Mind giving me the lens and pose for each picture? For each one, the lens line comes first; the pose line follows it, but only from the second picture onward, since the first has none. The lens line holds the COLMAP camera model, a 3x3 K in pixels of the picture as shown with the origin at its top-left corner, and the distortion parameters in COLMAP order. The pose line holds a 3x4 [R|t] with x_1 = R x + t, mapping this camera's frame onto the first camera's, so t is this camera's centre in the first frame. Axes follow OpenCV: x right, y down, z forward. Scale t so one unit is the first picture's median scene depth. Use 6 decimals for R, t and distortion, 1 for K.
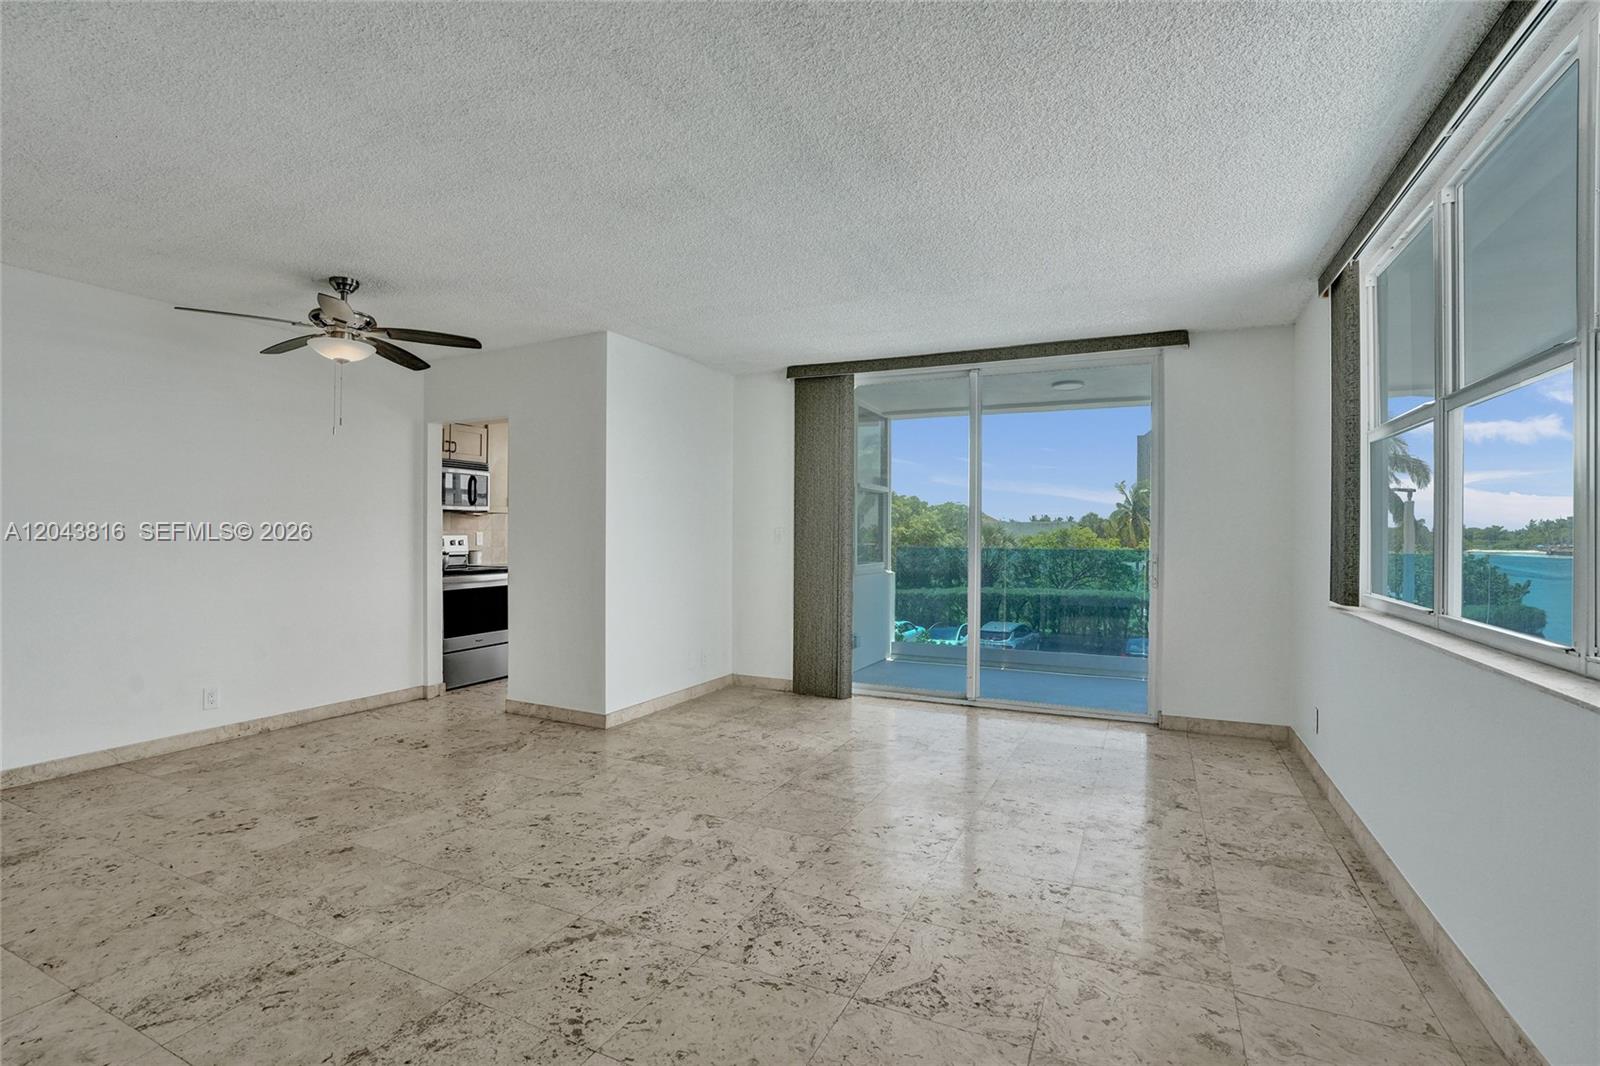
lens RADIAL K [[740.3, 0, 798.9], [0, 740.3, 534.5], [0, 0, 1]] dist [-0.069407, 0.026646]
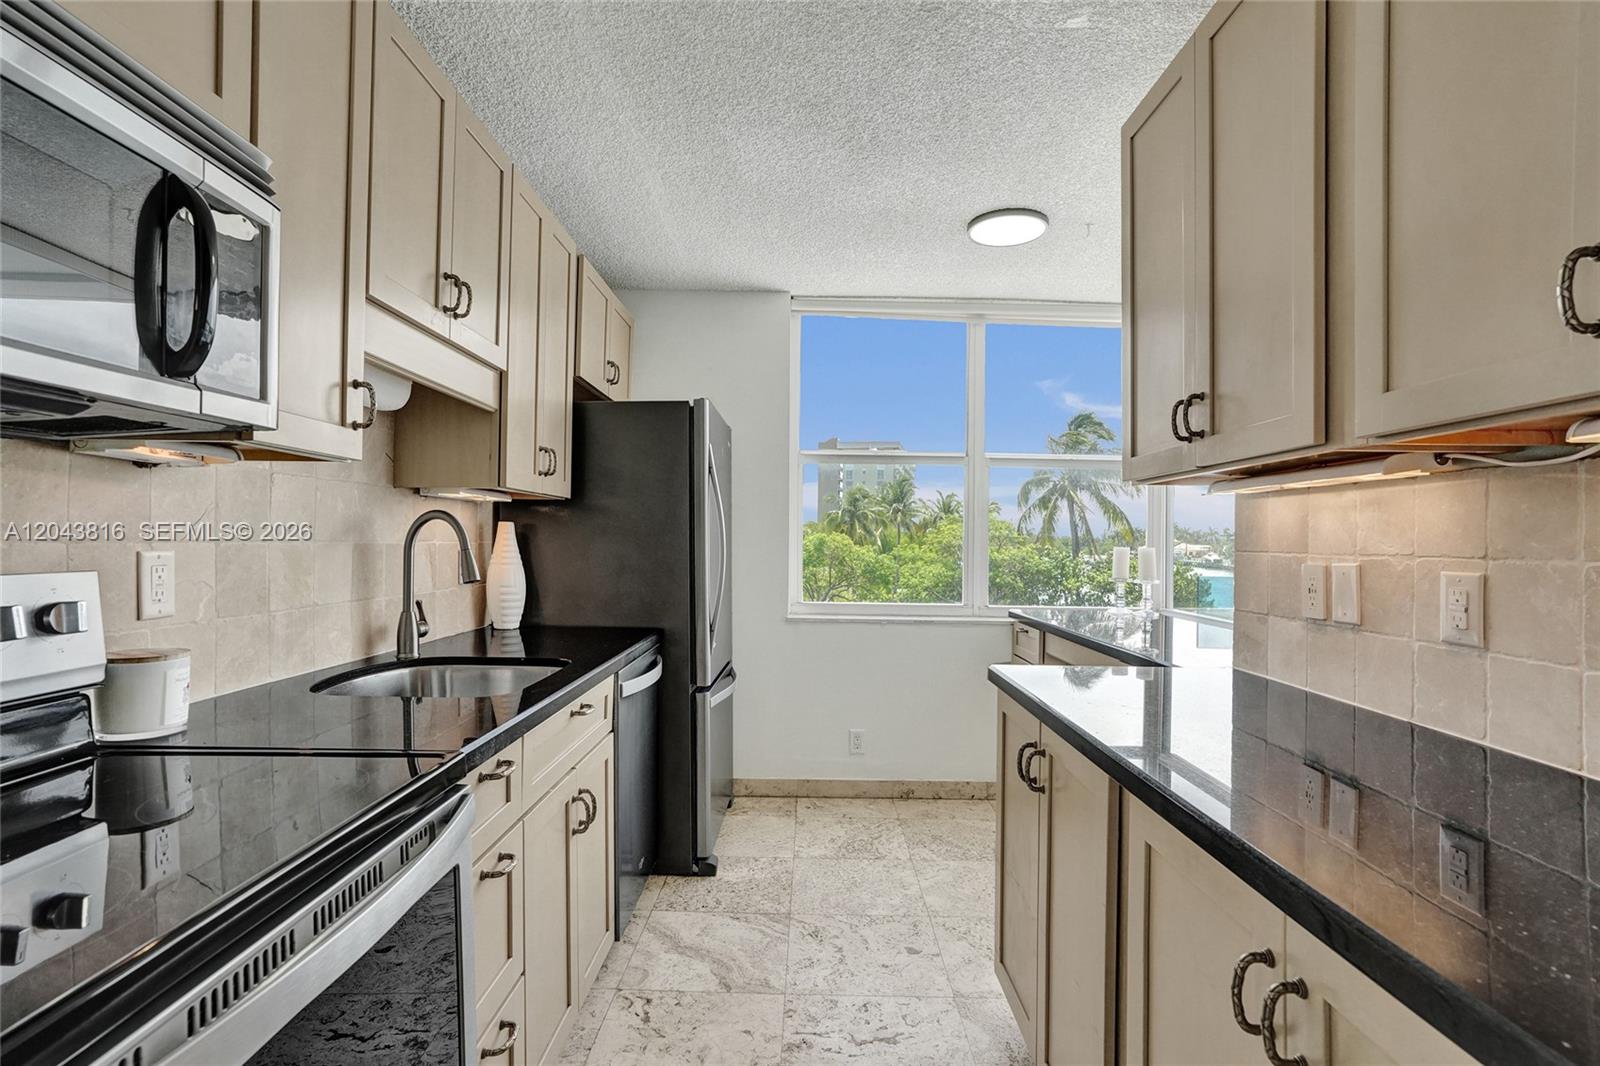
lens RADIAL K [[740.3, 0, 798.9], [0, 740.3, 534.5], [0, 0, 1]] dist [-0.069407, 0.026646]
pose [[0.911613, 0.004128, 0.411029, -0.743123], [-0.000955, 0.999968, -0.007924, -0.011665], [-0.411049, 0.006830, 0.911588, 1.557635]]
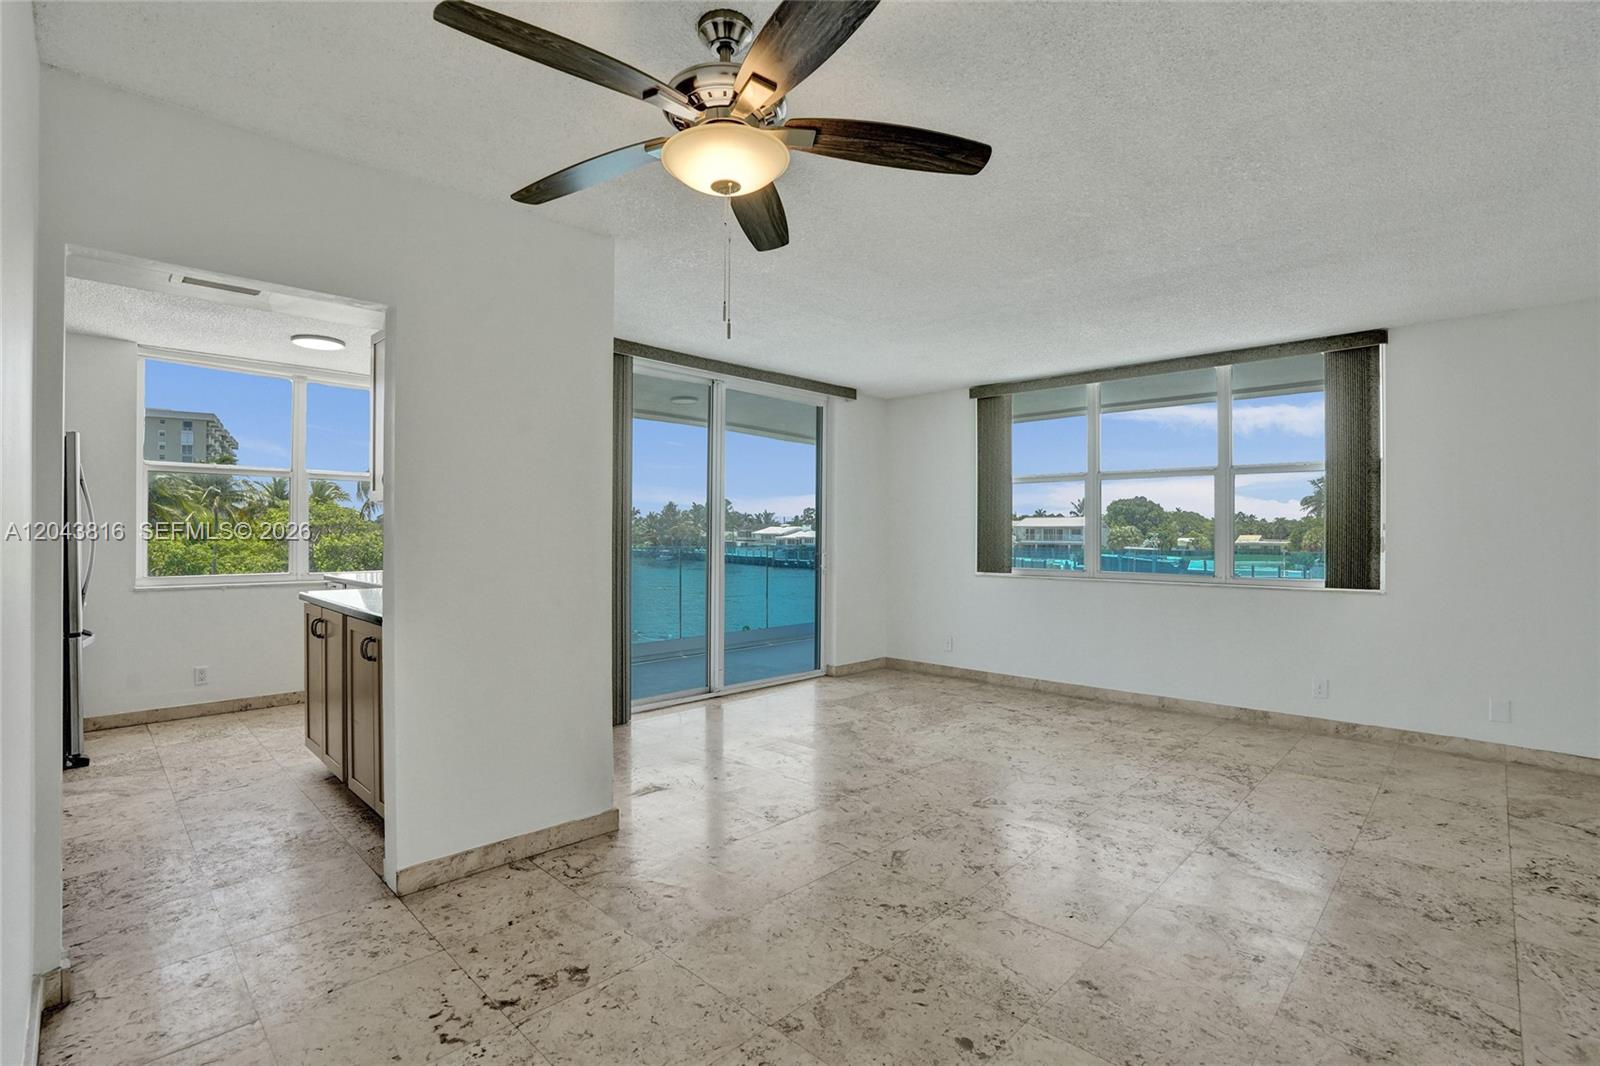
lens RADIAL K [[740.3, 0, 798.9], [0, 740.3, 534.5], [0, 0, 1]] dist [-0.069407, 0.026646]
pose [[0.318695, -0.007726, 0.947826, -1.204223], [-0.001115, 0.999963, 0.008526, -0.016631], [-0.947857, -0.003774, 0.318675, 0.898107]]
